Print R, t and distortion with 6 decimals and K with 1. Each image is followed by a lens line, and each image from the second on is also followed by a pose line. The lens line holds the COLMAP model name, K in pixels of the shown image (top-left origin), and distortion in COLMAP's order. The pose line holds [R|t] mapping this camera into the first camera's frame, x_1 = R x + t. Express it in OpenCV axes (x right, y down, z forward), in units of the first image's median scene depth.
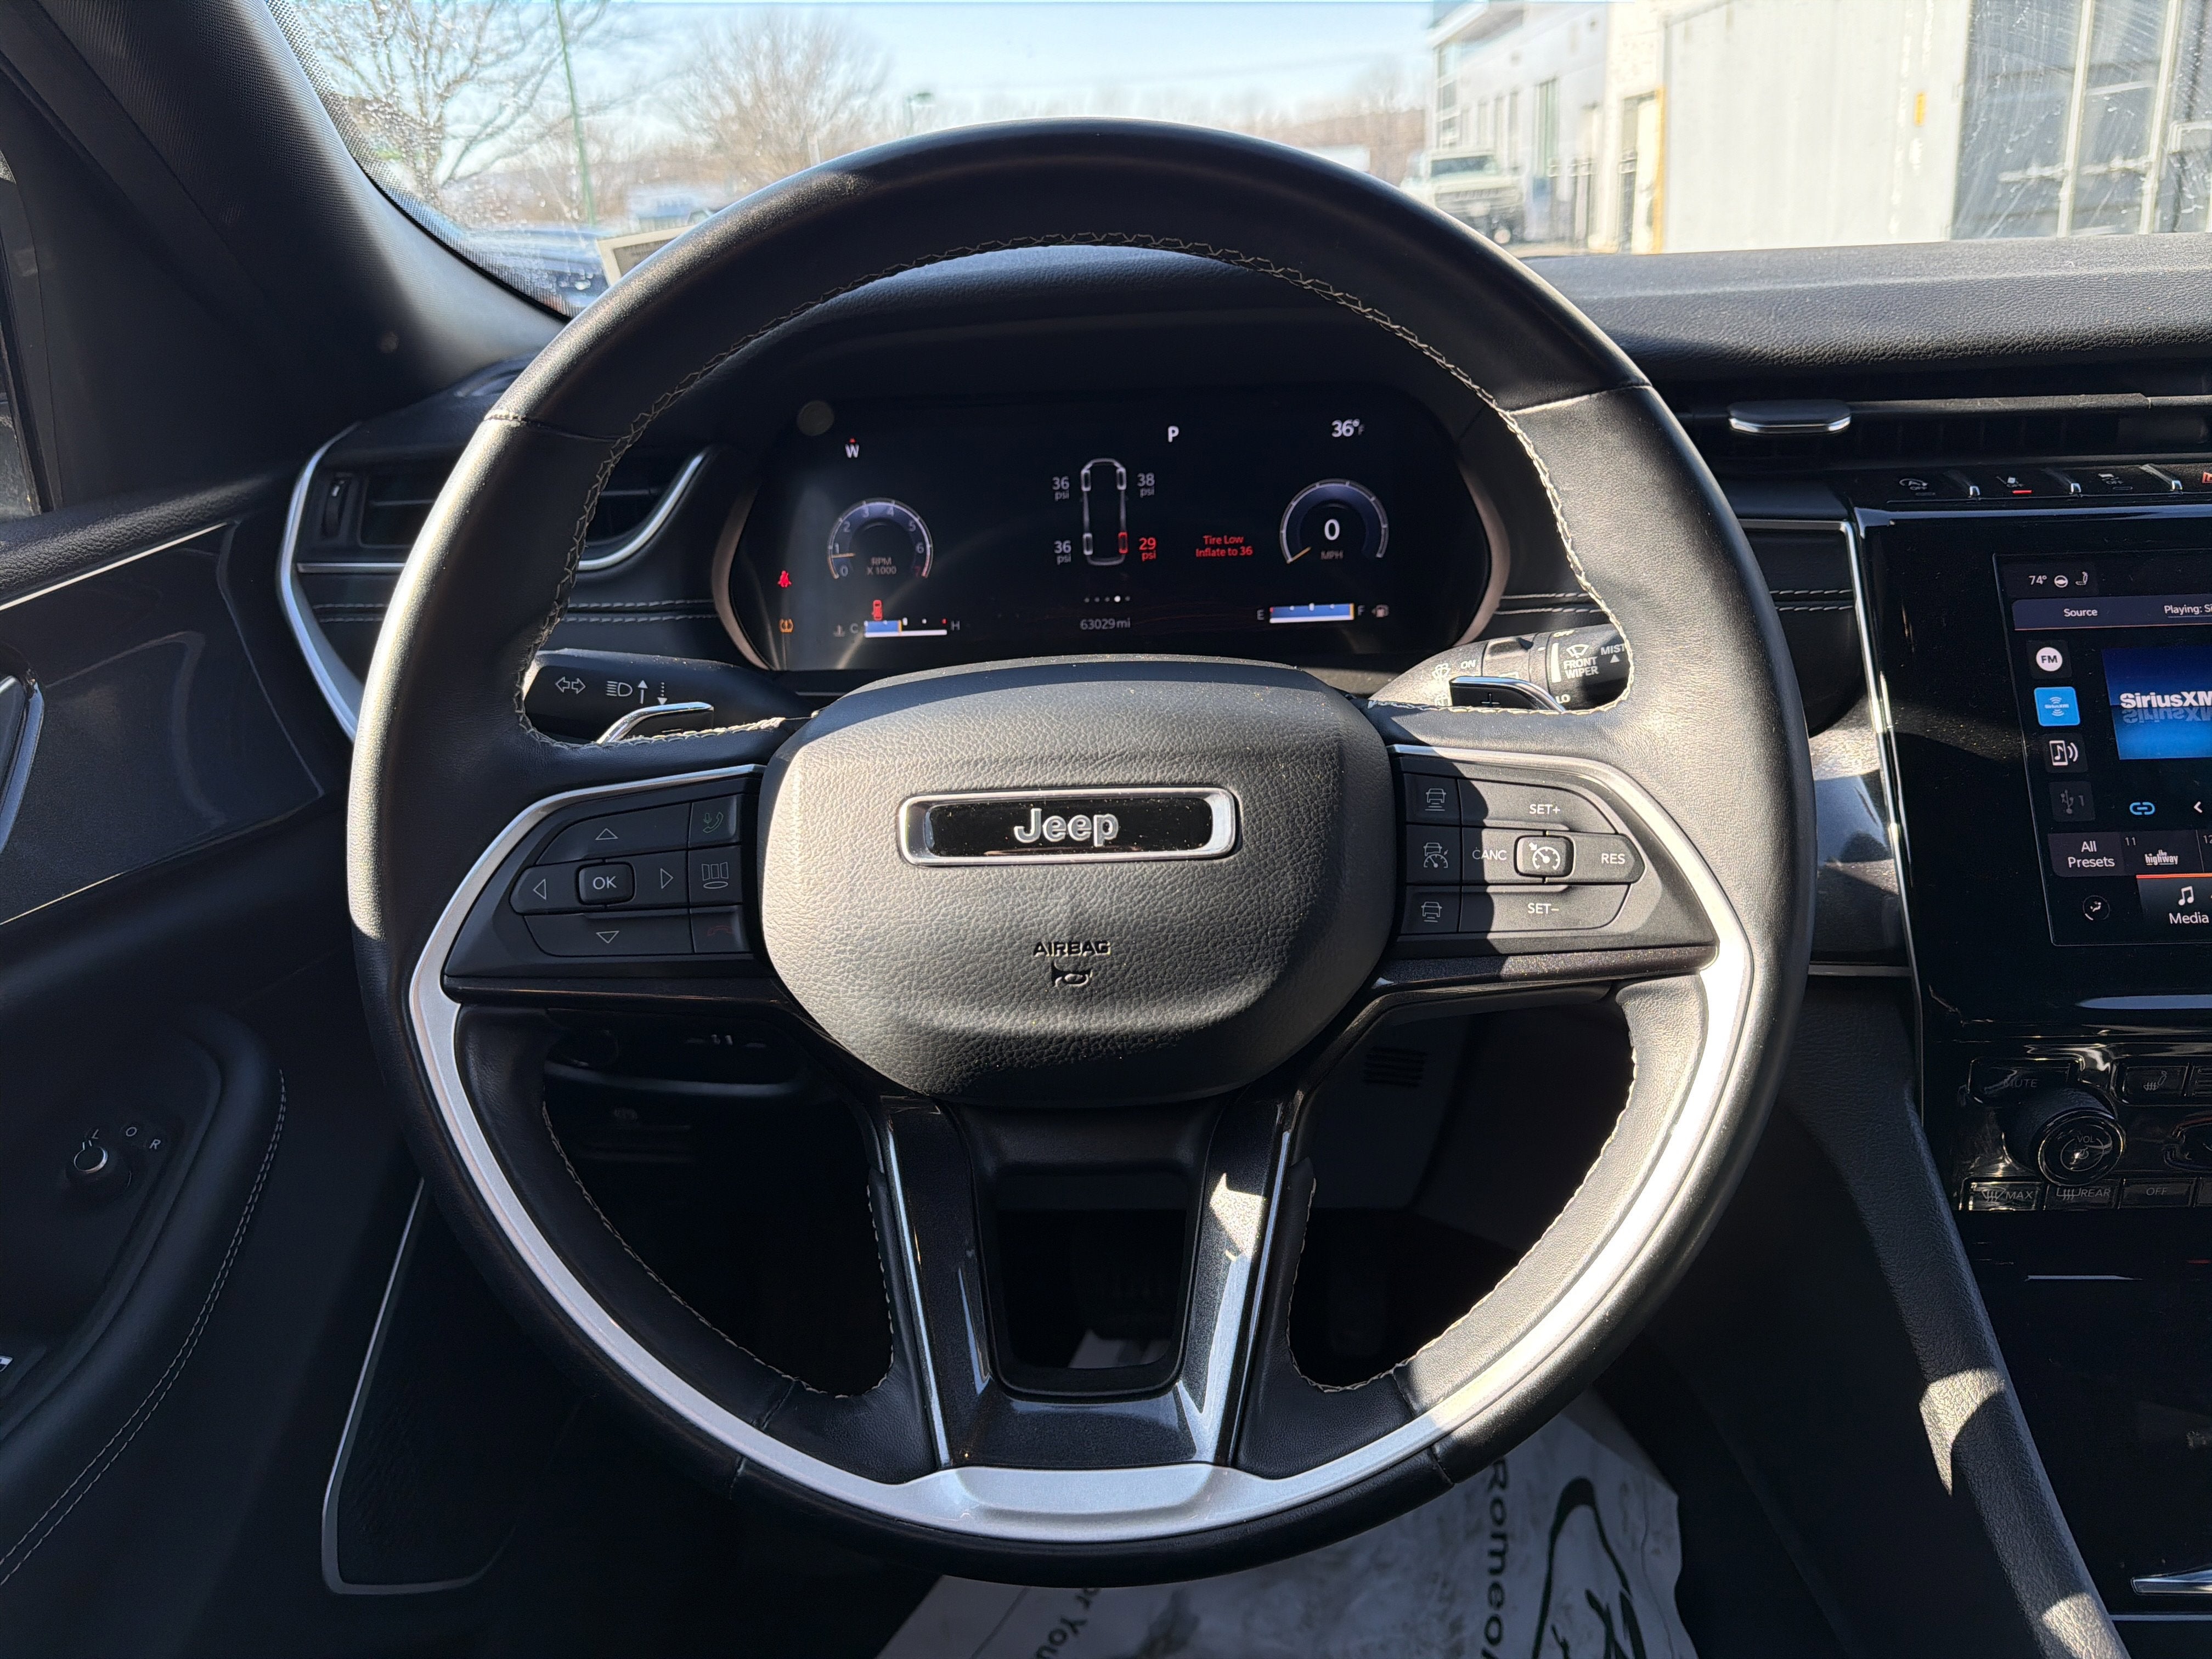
lens RADIAL K [[1621.1, 0, 1106.0], [0, 1621.1, 829.5], [0, 0, 1]] dist [0.038557, -0.046267]
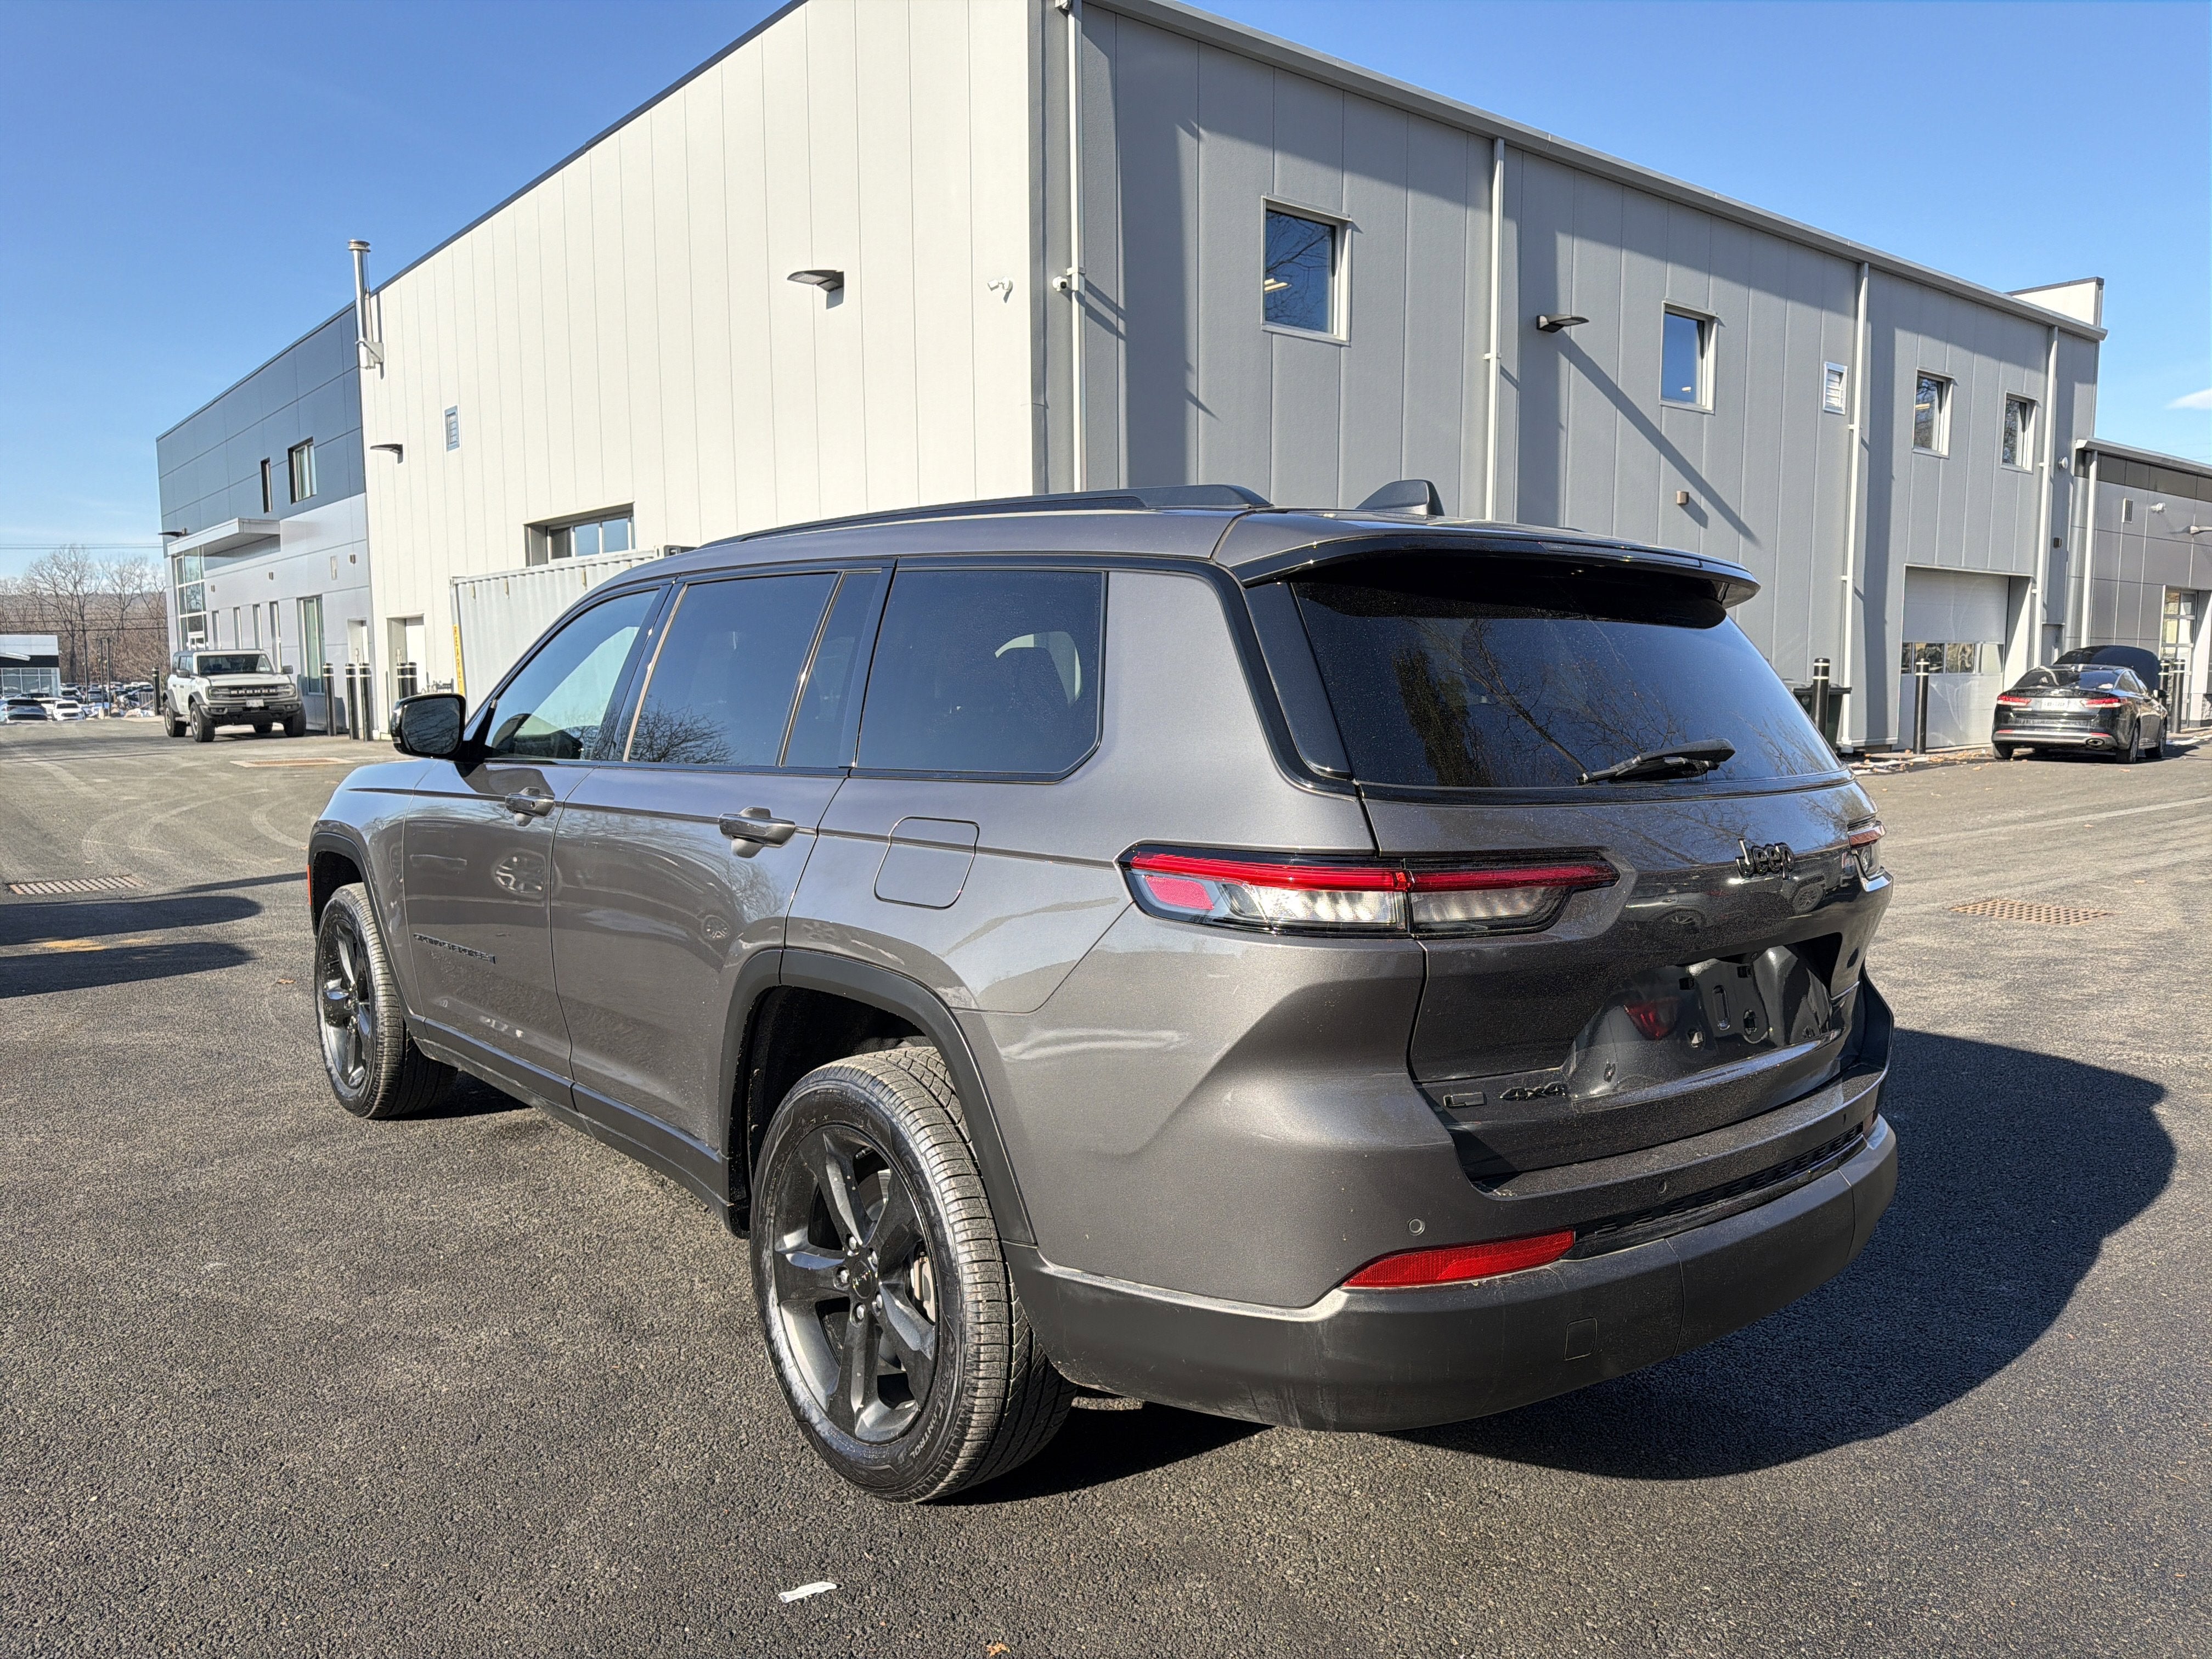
lens RADIAL K [[1537.9, 0, 1109.0], [0, 1537.9, 855.8], [0, 0, 1]] dist [0.005271, -0.009797]
pose [[0.736961, -0.029109, 0.675308, -2.612168], [0.206886, 0.960839, -0.184357, 1.538333], [-0.643495, 0.275575, 0.714123, -4.208564]]
